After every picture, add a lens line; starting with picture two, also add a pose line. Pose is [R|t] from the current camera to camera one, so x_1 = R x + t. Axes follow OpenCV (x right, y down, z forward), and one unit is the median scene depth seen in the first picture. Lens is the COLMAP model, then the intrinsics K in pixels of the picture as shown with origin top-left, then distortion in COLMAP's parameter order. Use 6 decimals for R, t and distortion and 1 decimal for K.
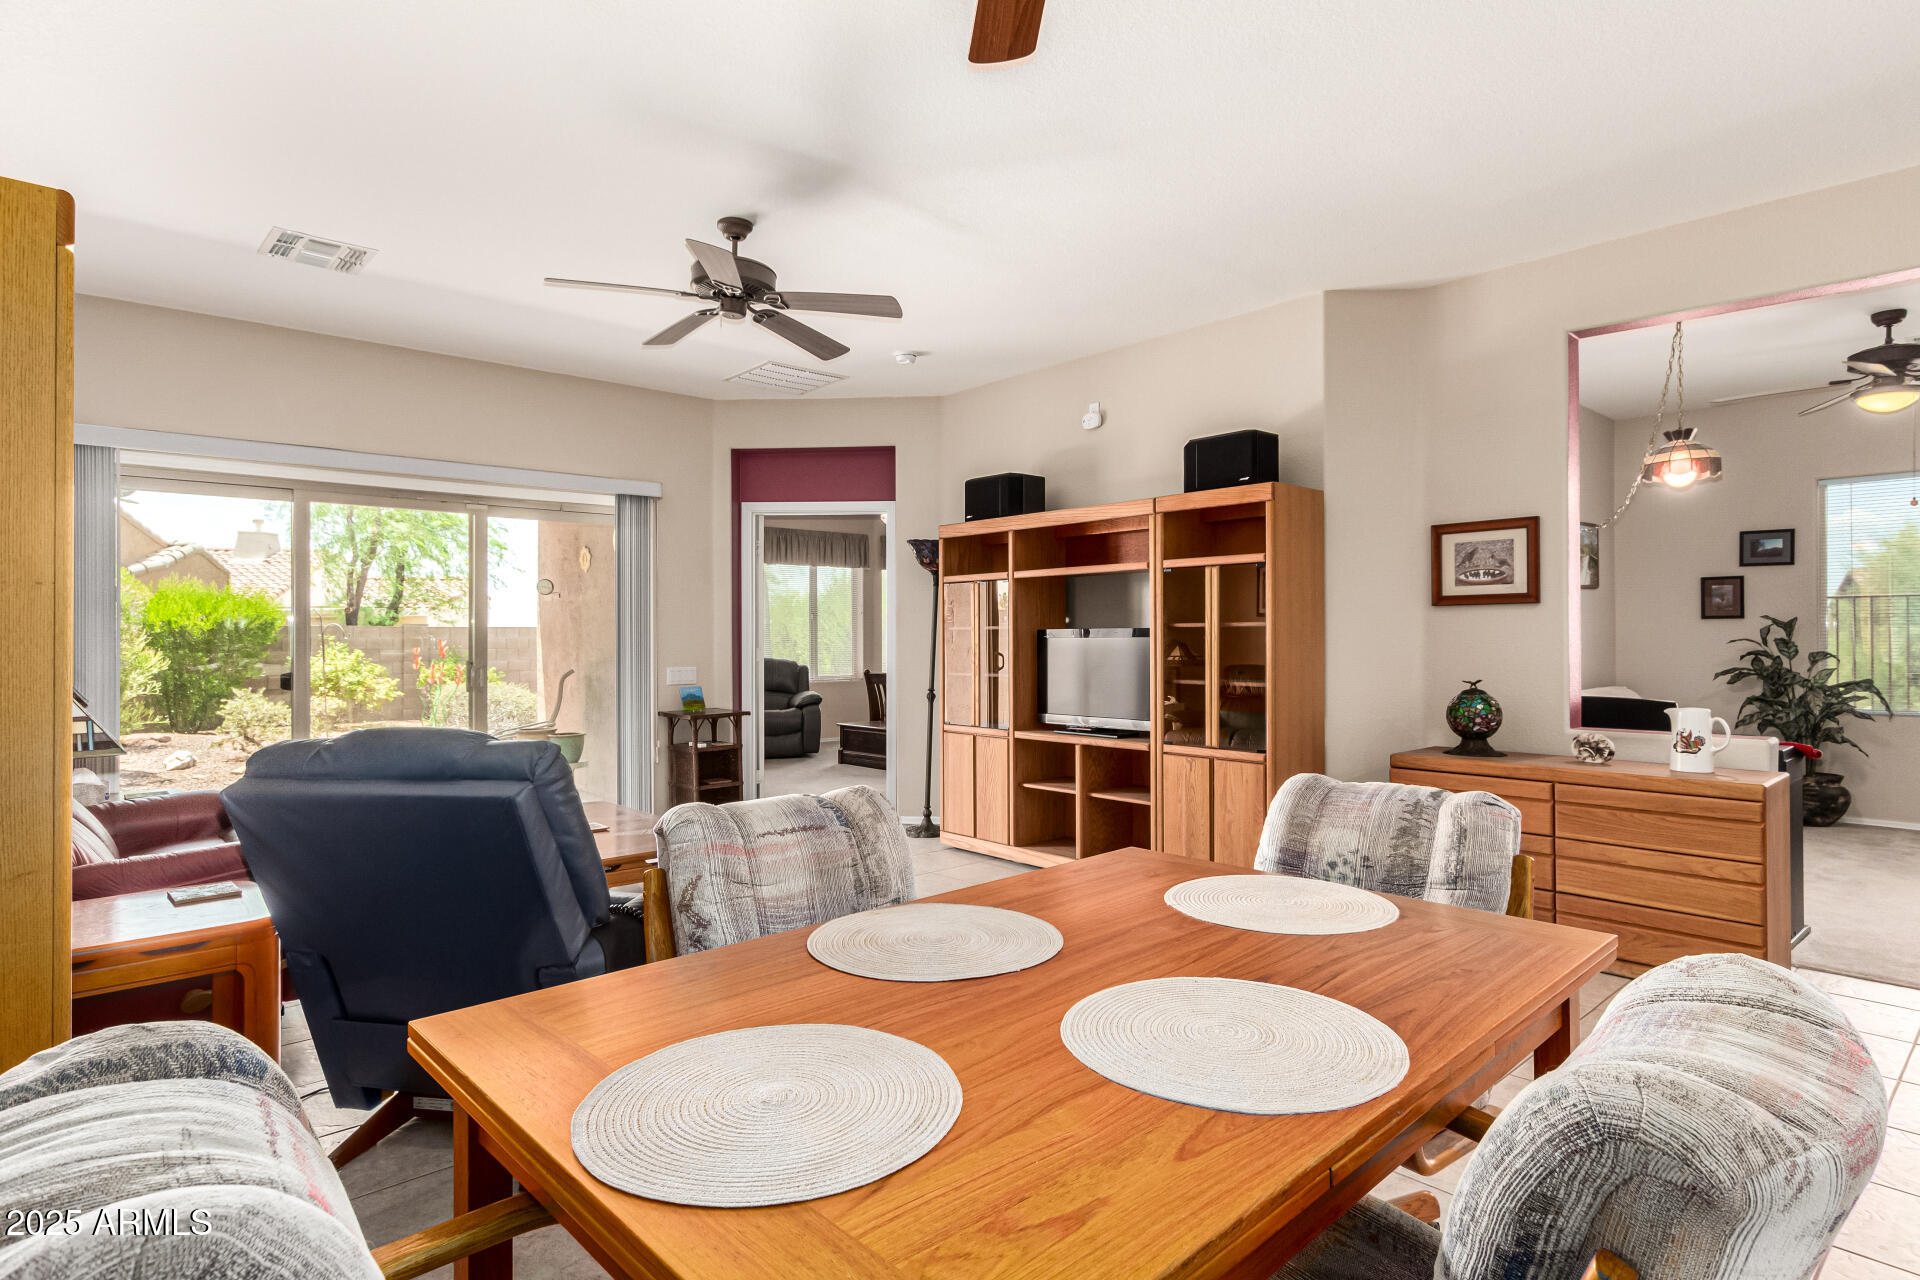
lens RADIAL K [[1024.4, 0, 989.8], [0, 1024.4, 651.3], [0, 0, 1]] dist [0.004709, -0.000219]
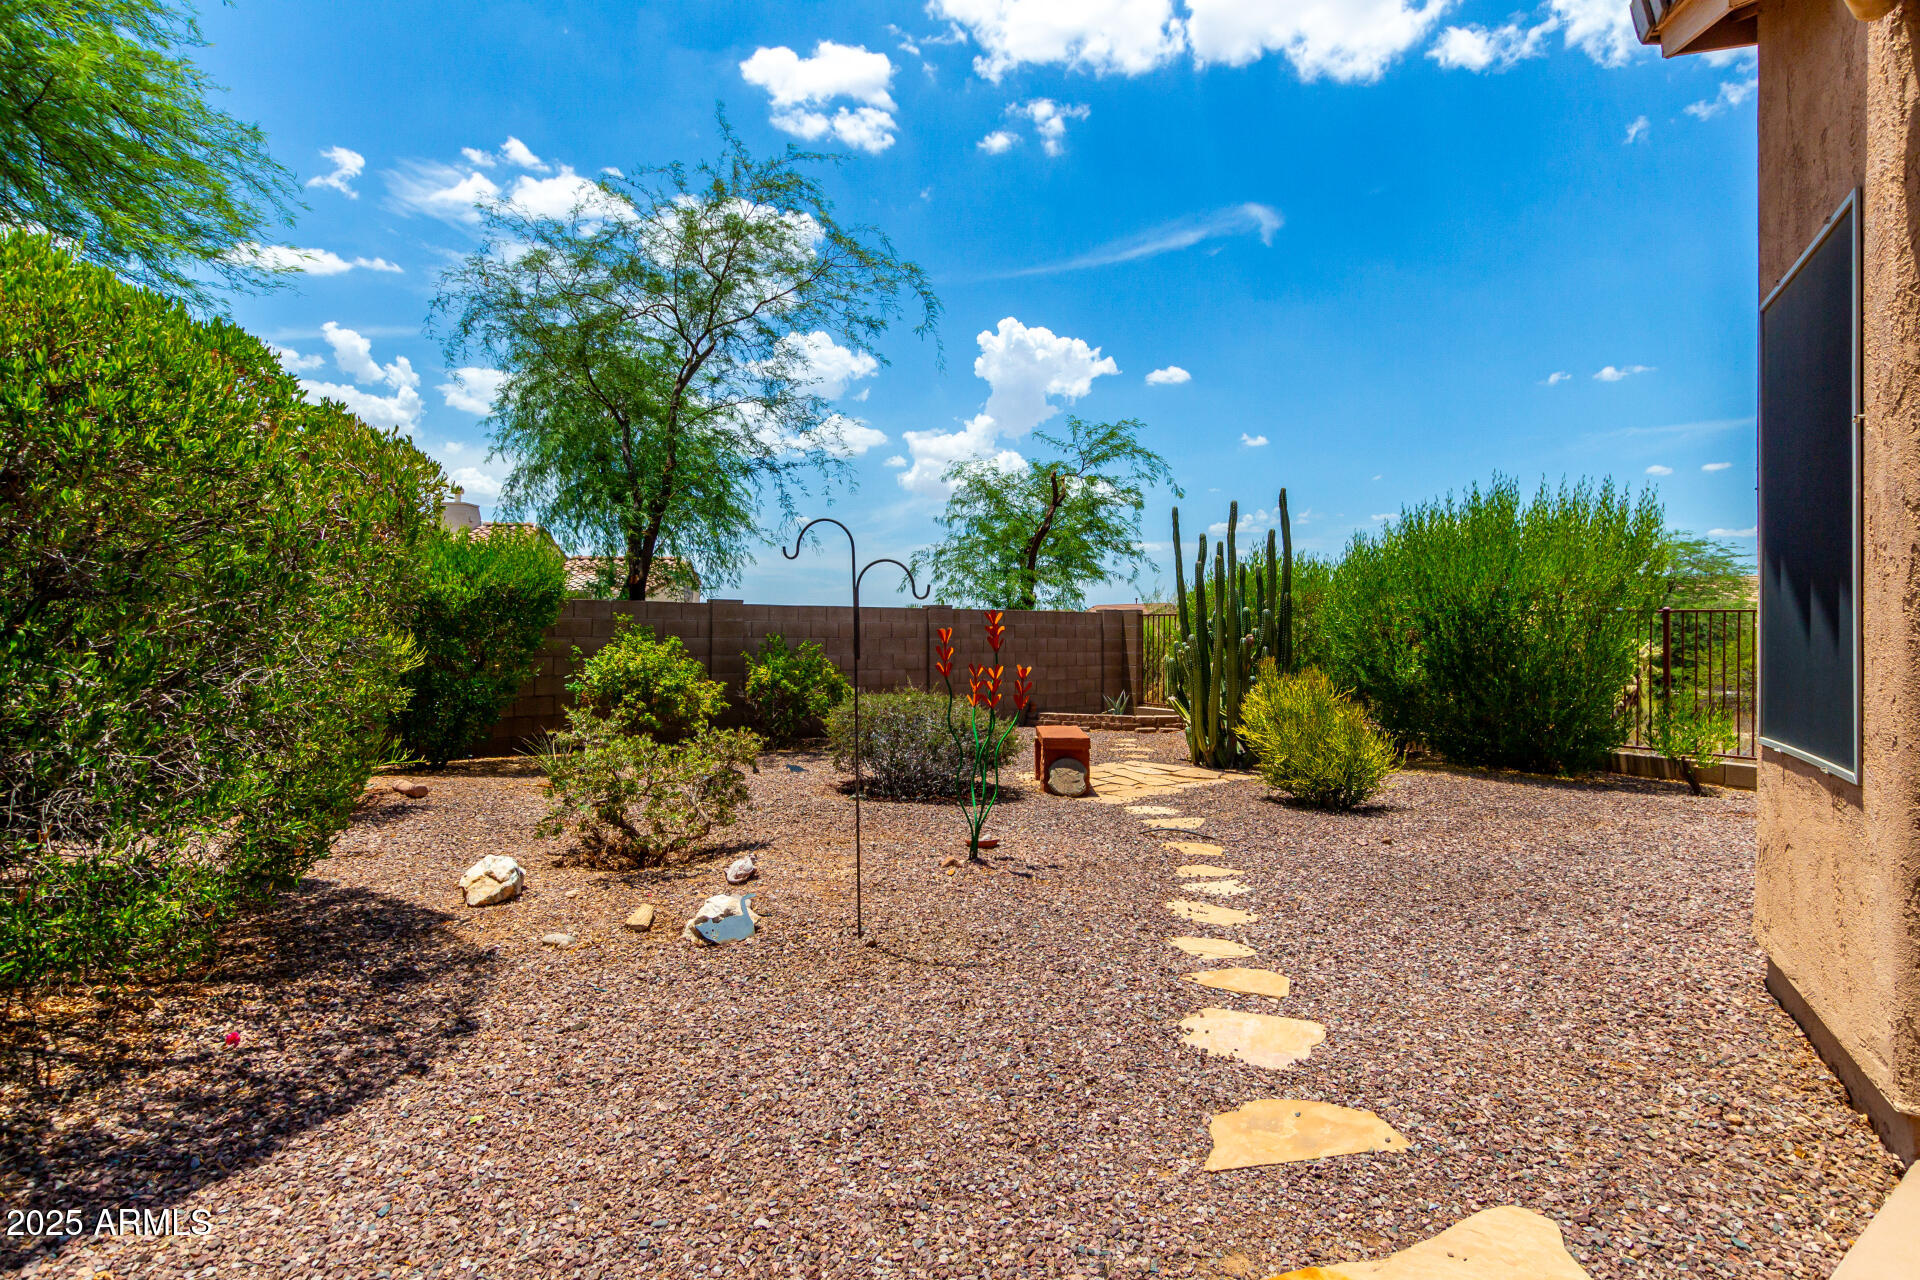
lens RADIAL K [[1024.4, 0, 962.8], [0, 1024.4, 633.0], [0, 0, 1]] dist [0.004709, -0.000219]
pose [[0.991970, 0.006331, -0.126312, -0.796112], [-0.007767, 0.999911, -0.010876, 0.005174], [0.126232, 0.011770, 0.991931, 0.874652]]
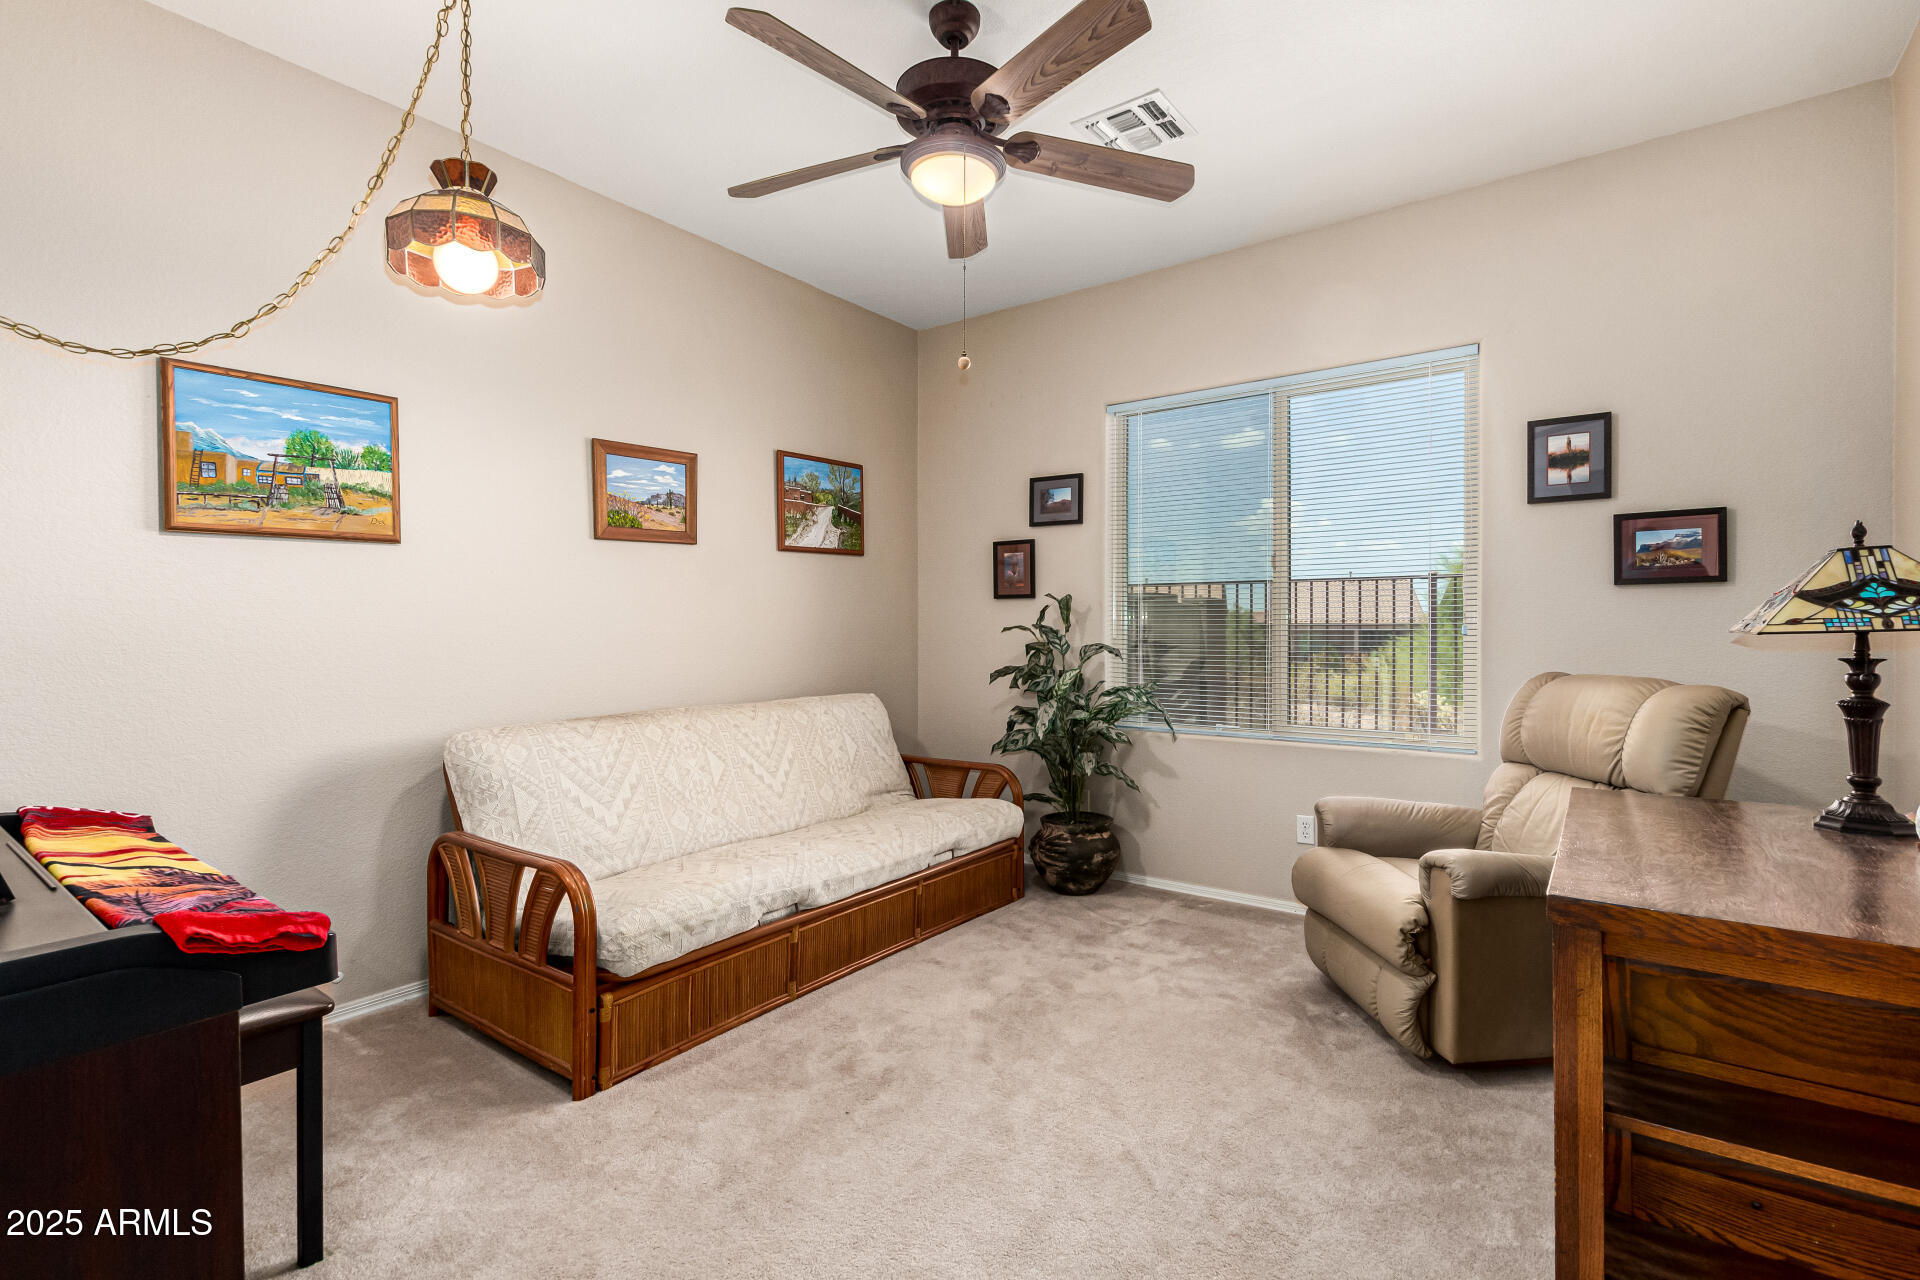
lens RADIAL K [[871.3, 0, 975.0], [0, 871.3, 638.1], [0, 0, 1]] dist [0.006567, -0.001136]
pose [[0.985270, -0.001064, 0.171001, 0.585909], [0.002558, 0.999960, -0.008515, 0.002240], [-0.170985, 0.008827, 0.985234, 0.396372]]
